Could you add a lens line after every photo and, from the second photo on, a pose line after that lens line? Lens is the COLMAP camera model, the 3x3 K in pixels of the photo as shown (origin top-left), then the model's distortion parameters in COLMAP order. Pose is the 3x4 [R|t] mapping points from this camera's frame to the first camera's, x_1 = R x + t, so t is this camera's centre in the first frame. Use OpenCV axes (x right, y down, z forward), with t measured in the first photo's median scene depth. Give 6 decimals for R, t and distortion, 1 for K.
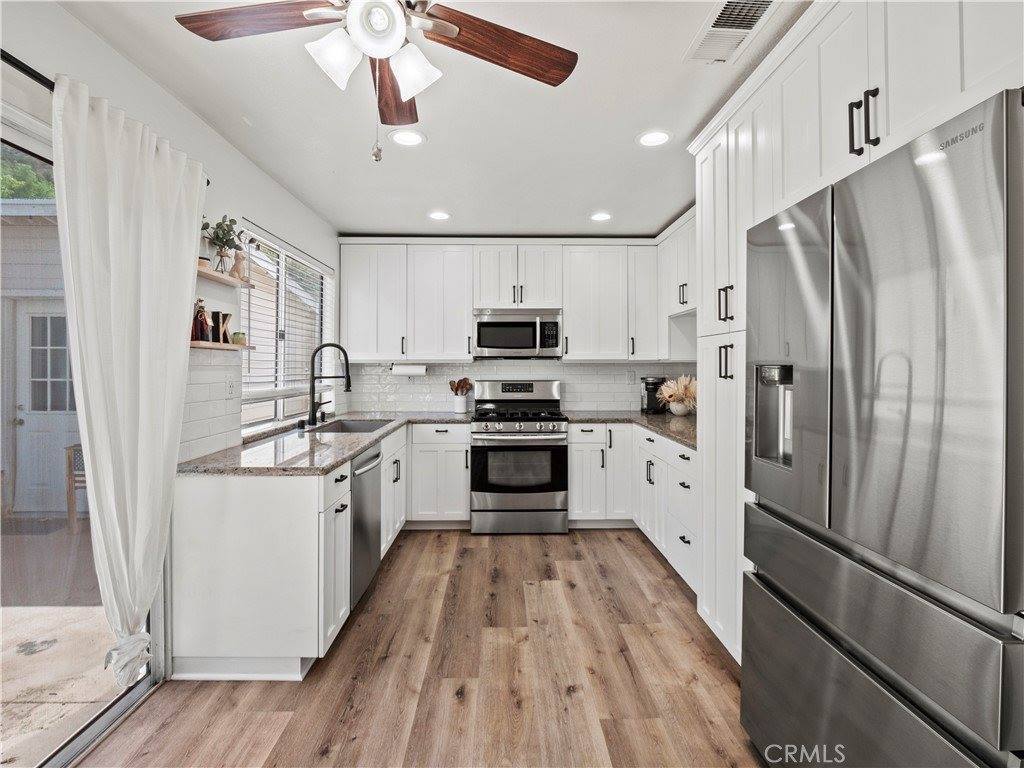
lens RADIAL K [[504.0, 0, 512.2], [0, 504.0, 366.2], [0, 0, 1]] dist [-0.013543, -0.003021]
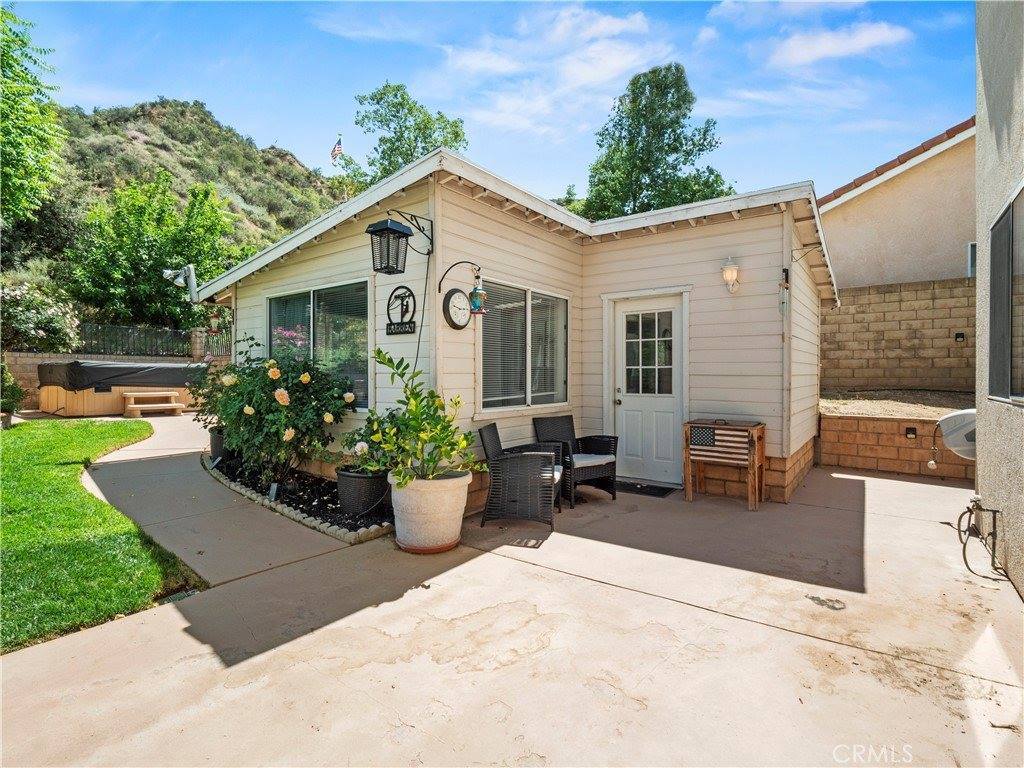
lens RADIAL K [[504.0, 0, 513.9], [0, 504.0, 366.9], [0, 0, 1]] dist [-0.013543, -0.003021]
pose [[0.792101, -0.010579, -0.610298, -0.592502], [0.001593, 0.999882, -0.015264, 0.060071], [0.610388, 0.011119, 0.792025, -0.171272]]
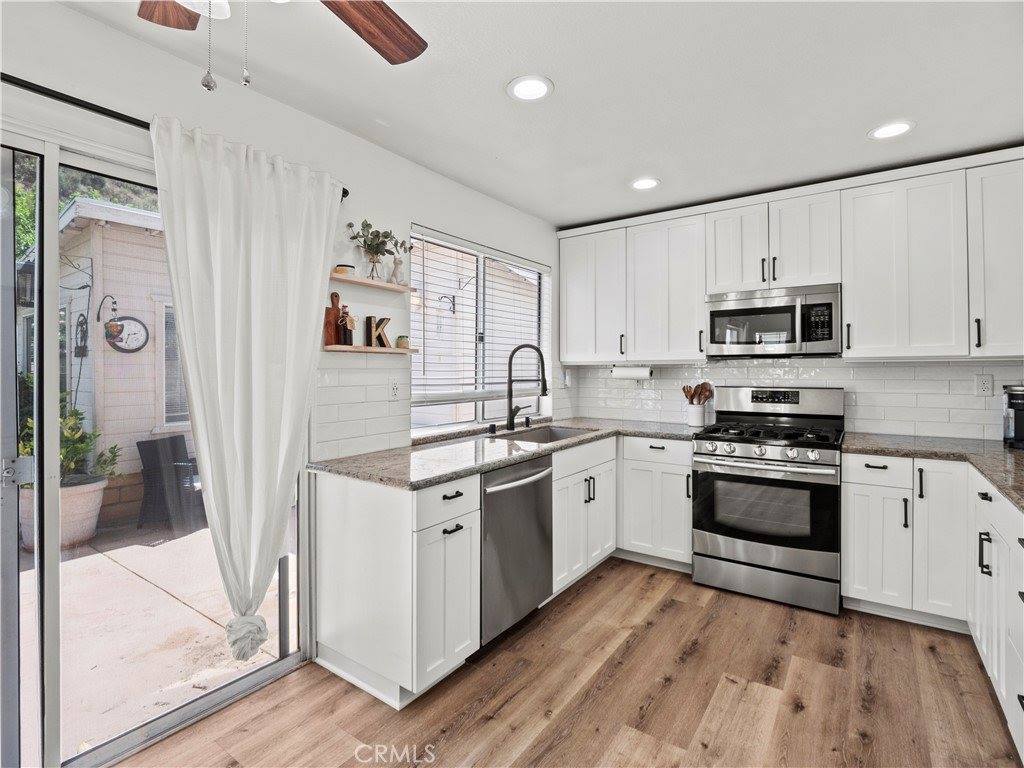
lens RADIAL K [[504.0, 0, 509.6], [0, 504.0, 369.9], [0, 0, 1]] dist [-0.013543, -0.003021]
pose [[0.802473, -0.003045, -0.596680, 0.174935], [0.004434, 0.999990, 0.000861, 0.001139], [0.596672, -0.003337, 0.802478, 0.228092]]
